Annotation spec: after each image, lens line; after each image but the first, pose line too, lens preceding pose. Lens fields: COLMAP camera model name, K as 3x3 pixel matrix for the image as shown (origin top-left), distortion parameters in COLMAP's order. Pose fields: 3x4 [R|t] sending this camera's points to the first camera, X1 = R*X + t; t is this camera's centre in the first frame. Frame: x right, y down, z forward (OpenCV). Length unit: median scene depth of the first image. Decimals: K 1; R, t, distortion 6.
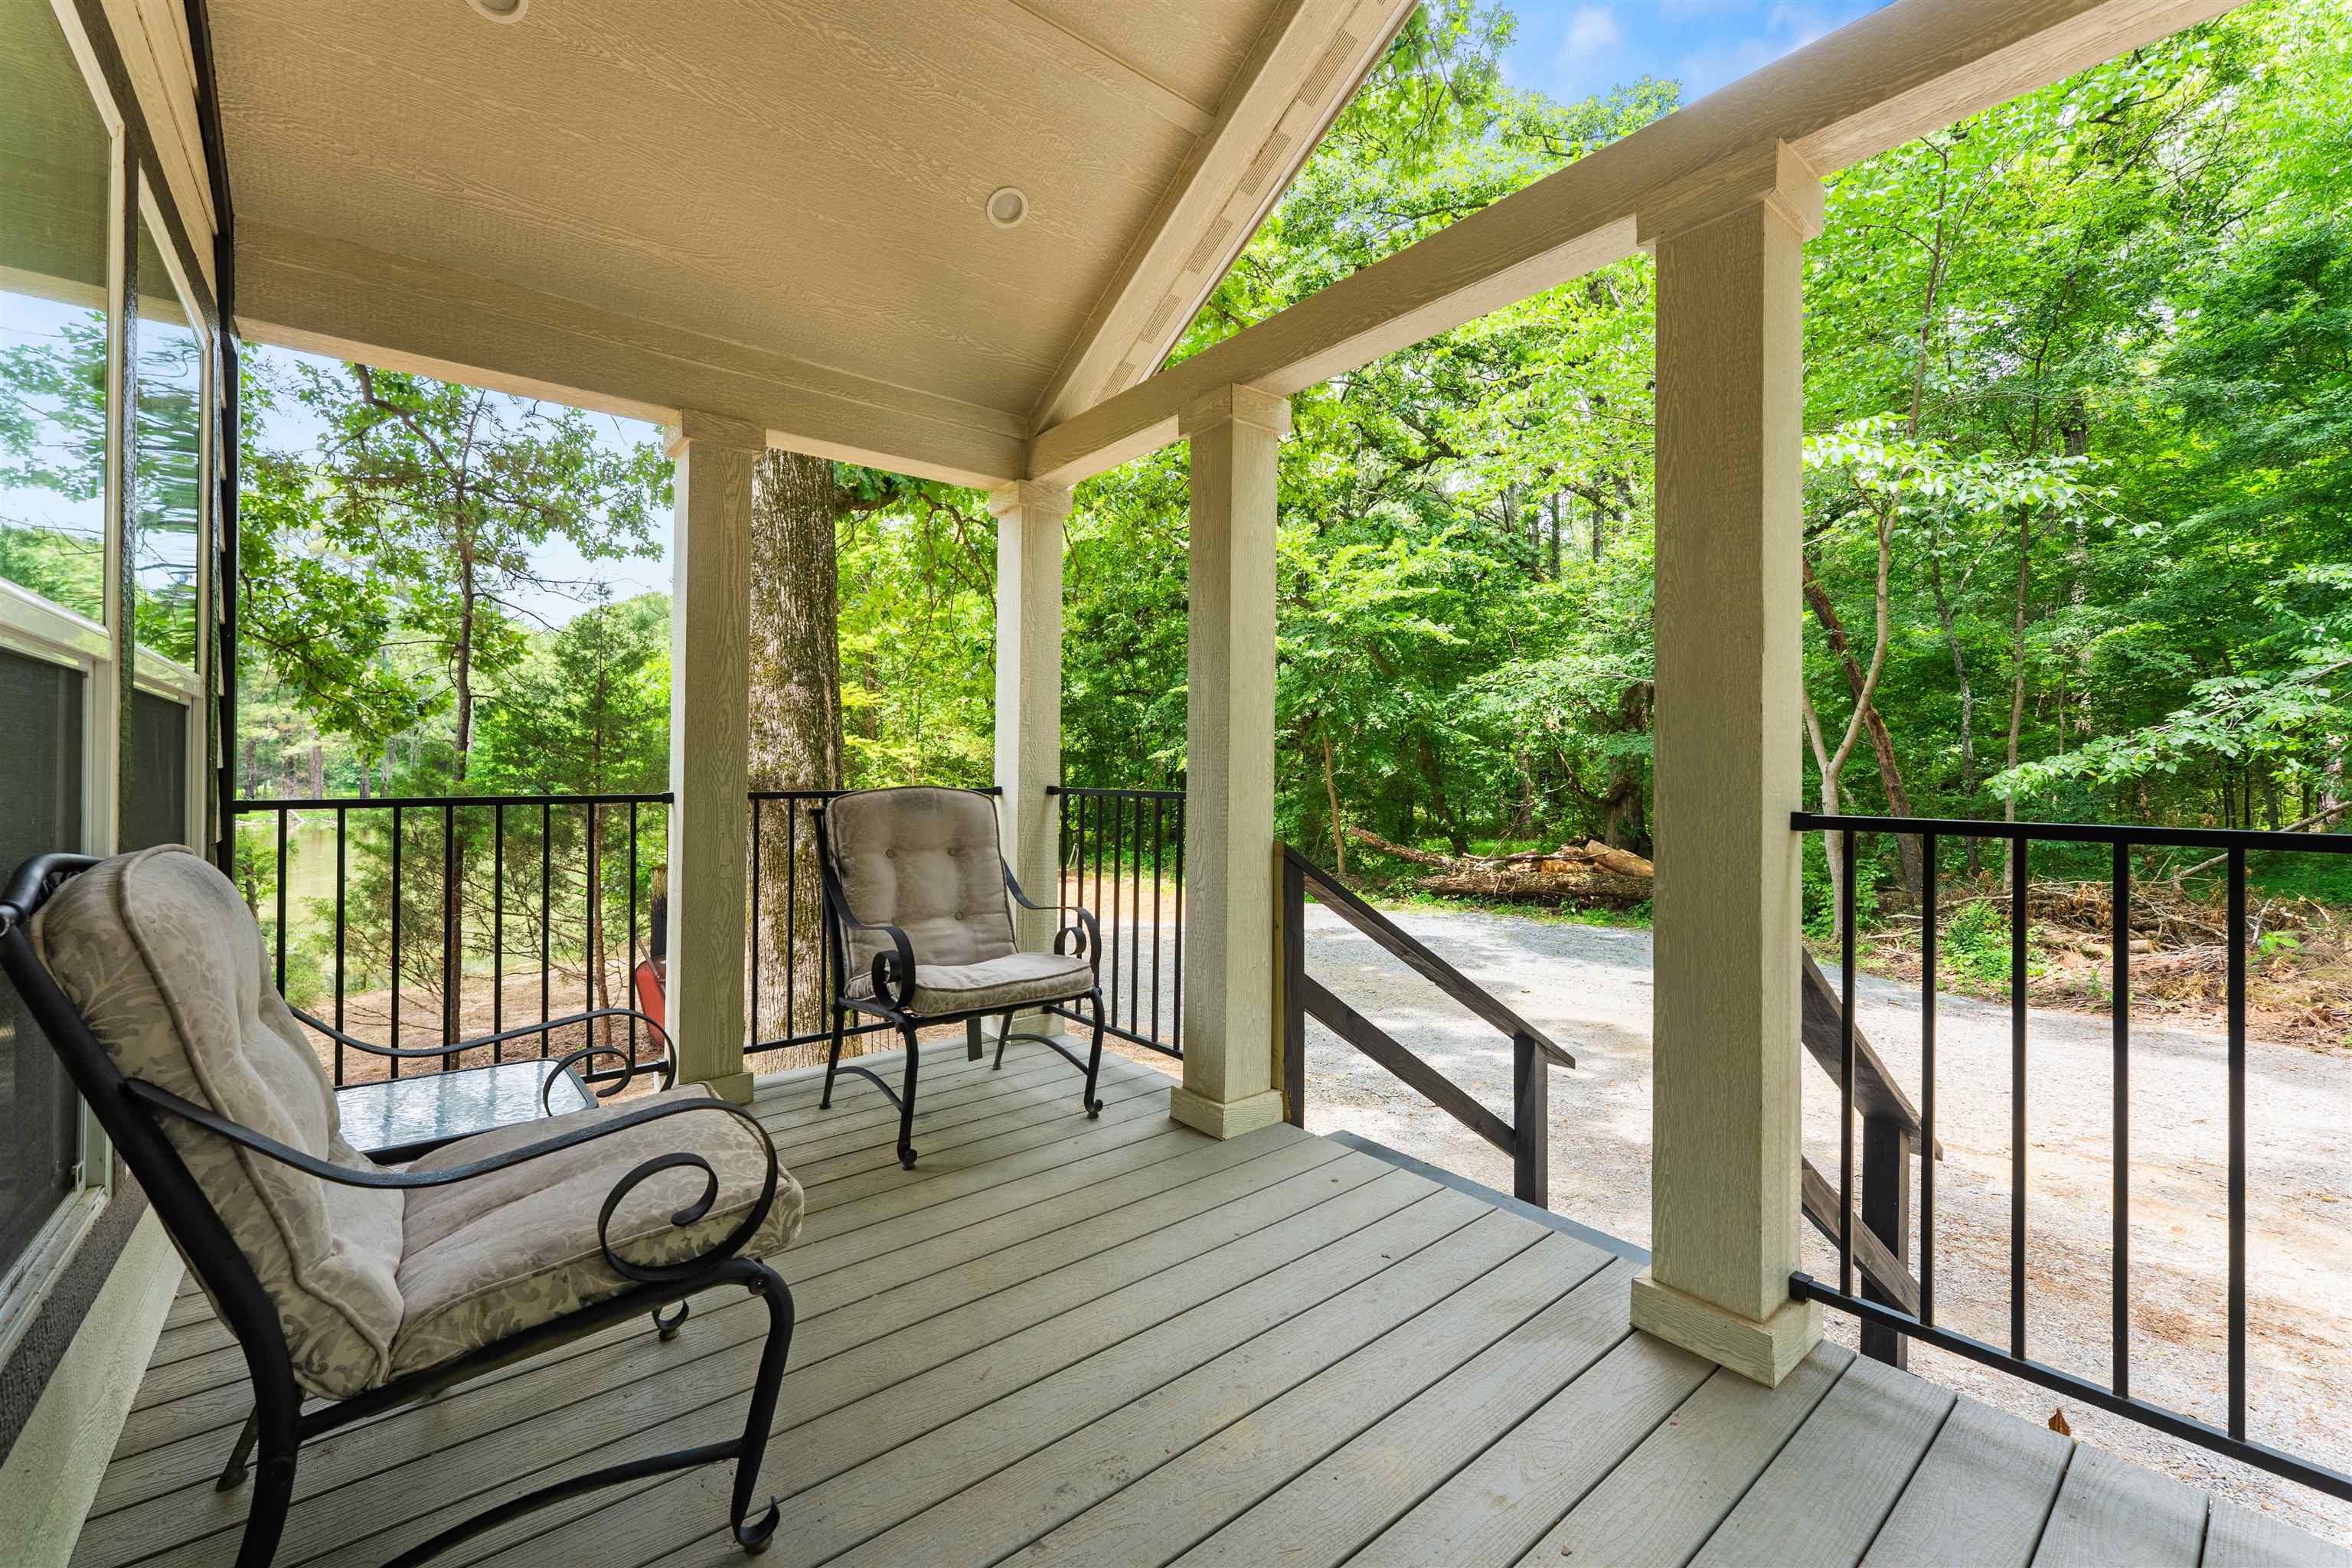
lens RADIAL K [[957.5, 0, 1171.7], [0, 957.5, 771.1], [0, 0, 1]] dist [0.000277, -0.000071]
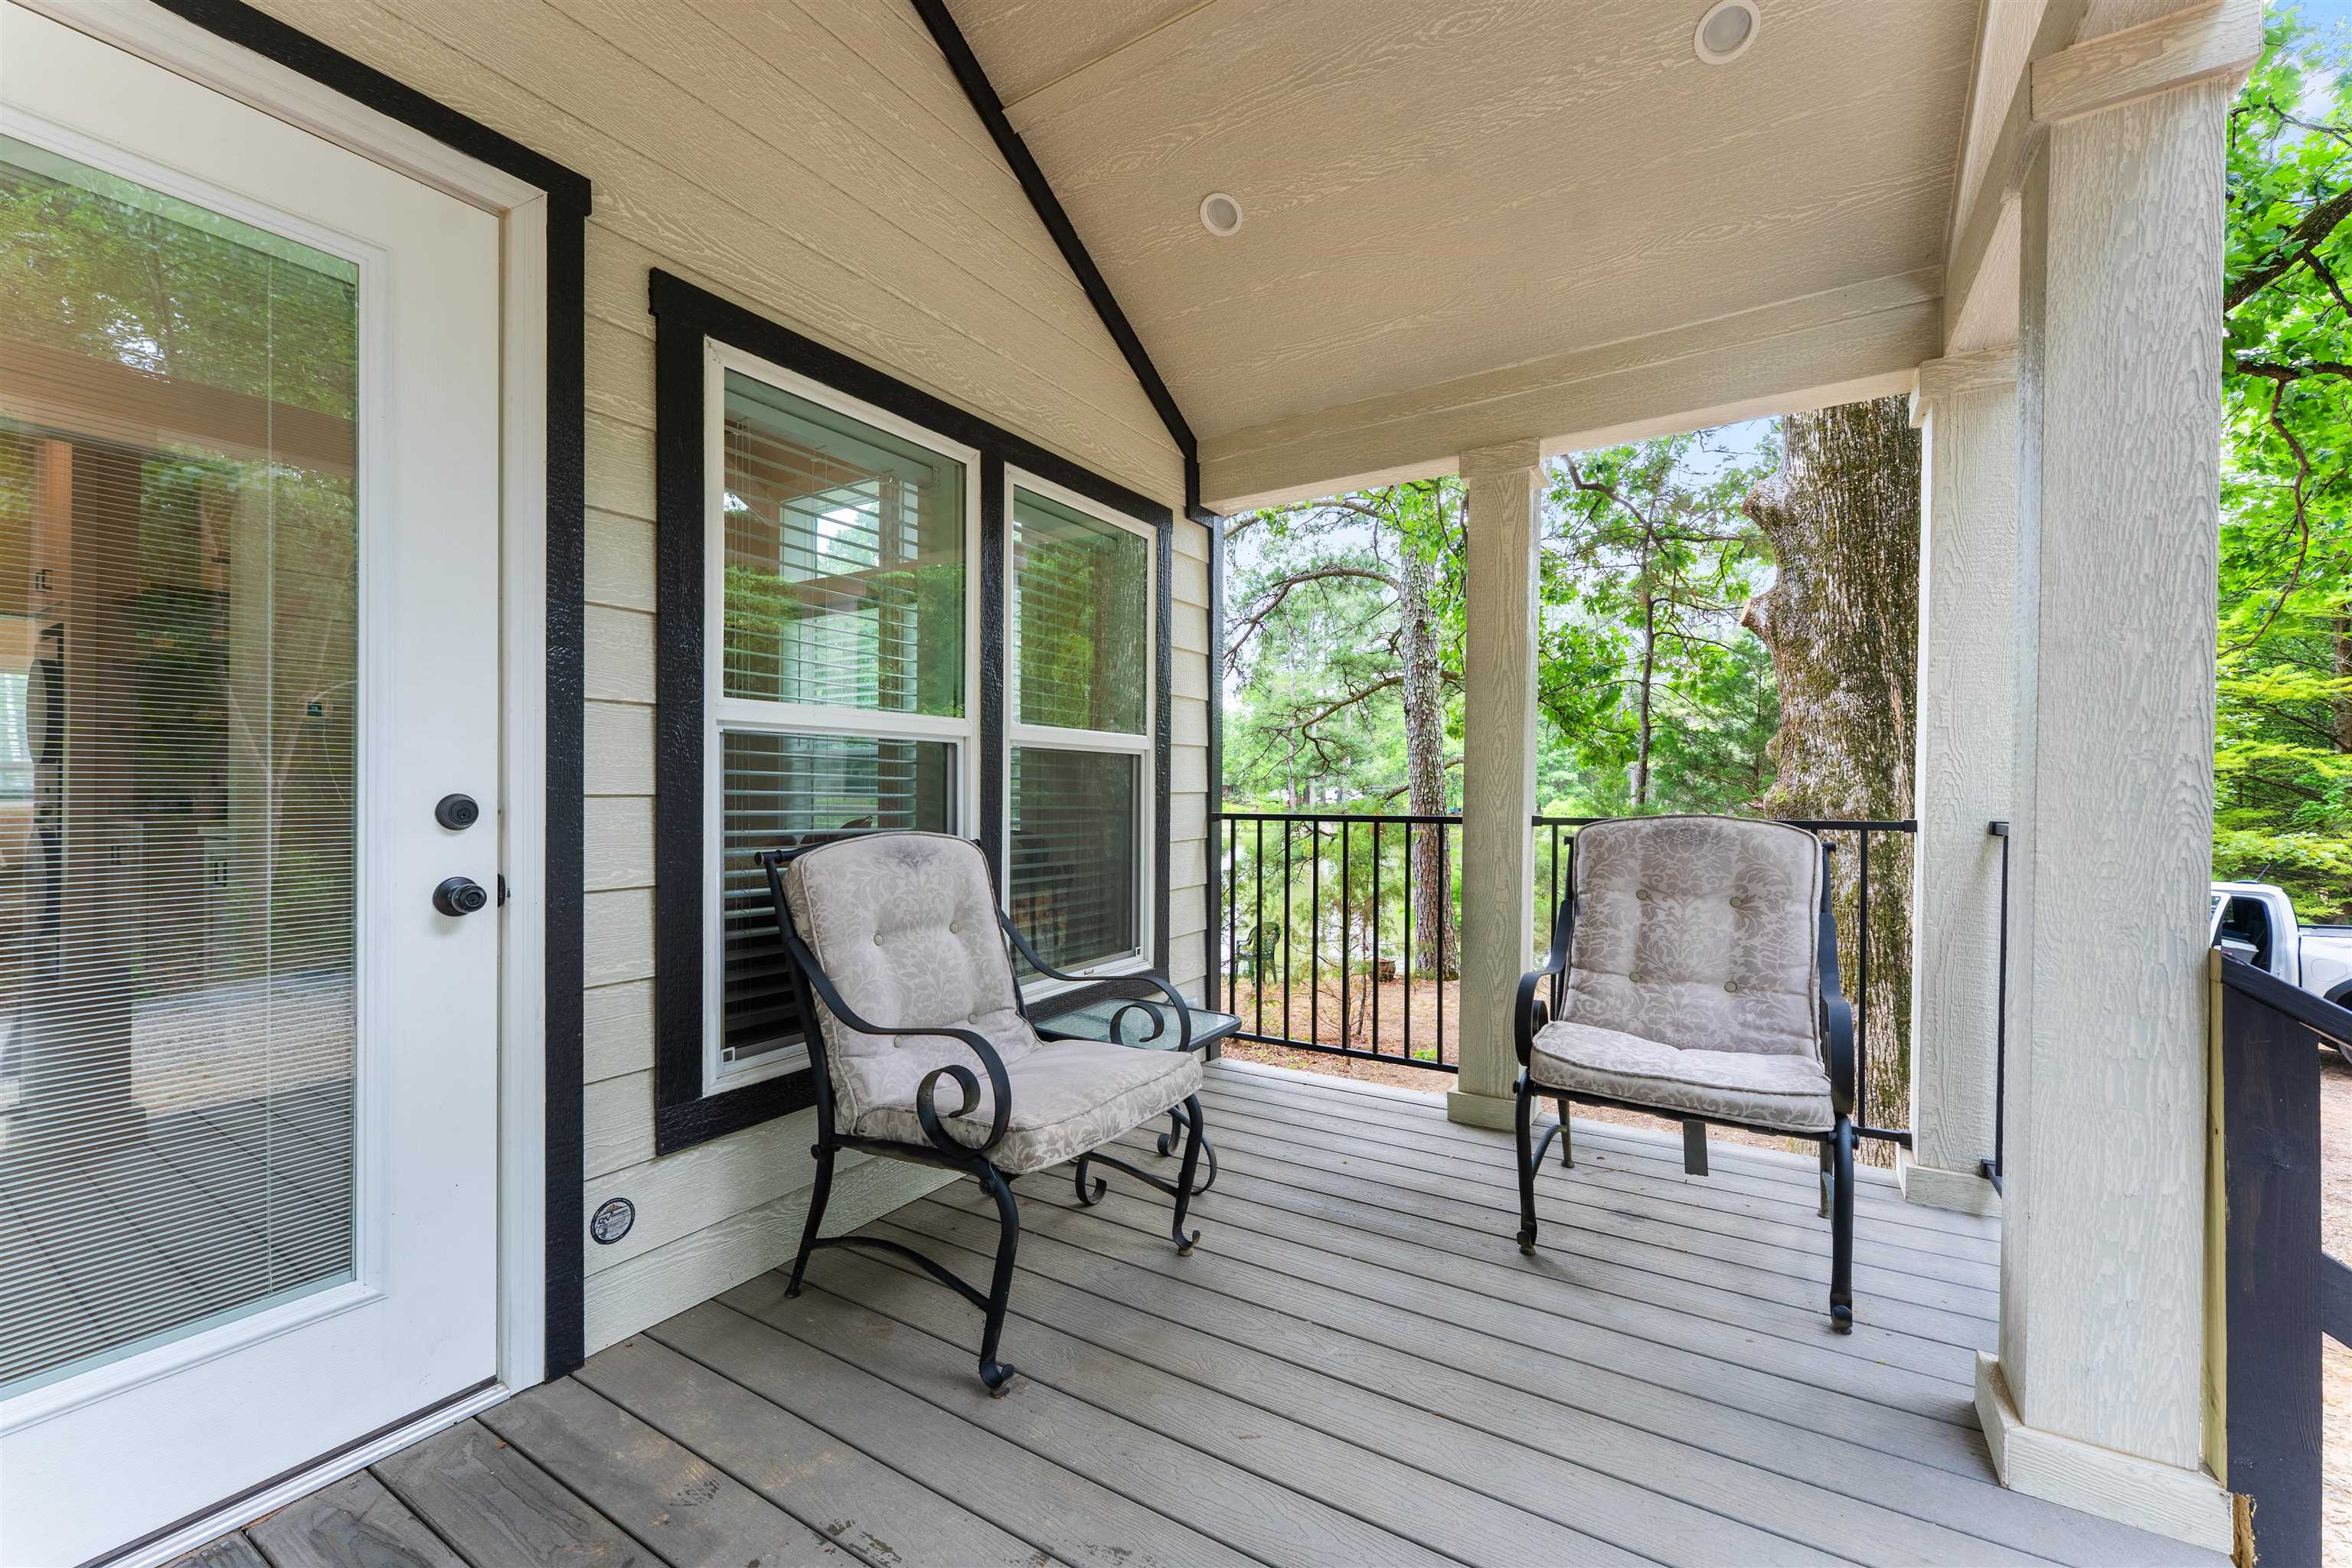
lens RADIAL K [[957.5, 0, 1172.5], [0, 957.5, 791.1], [0, 0, 1]] dist [0.000277, -0.000071]
pose [[0.318501, -0.002030, -0.947920, 0.203769], [-0.002998, 0.999991, -0.003149, -0.000020], [0.947918, 0.003845, 0.318492, 0.190055]]
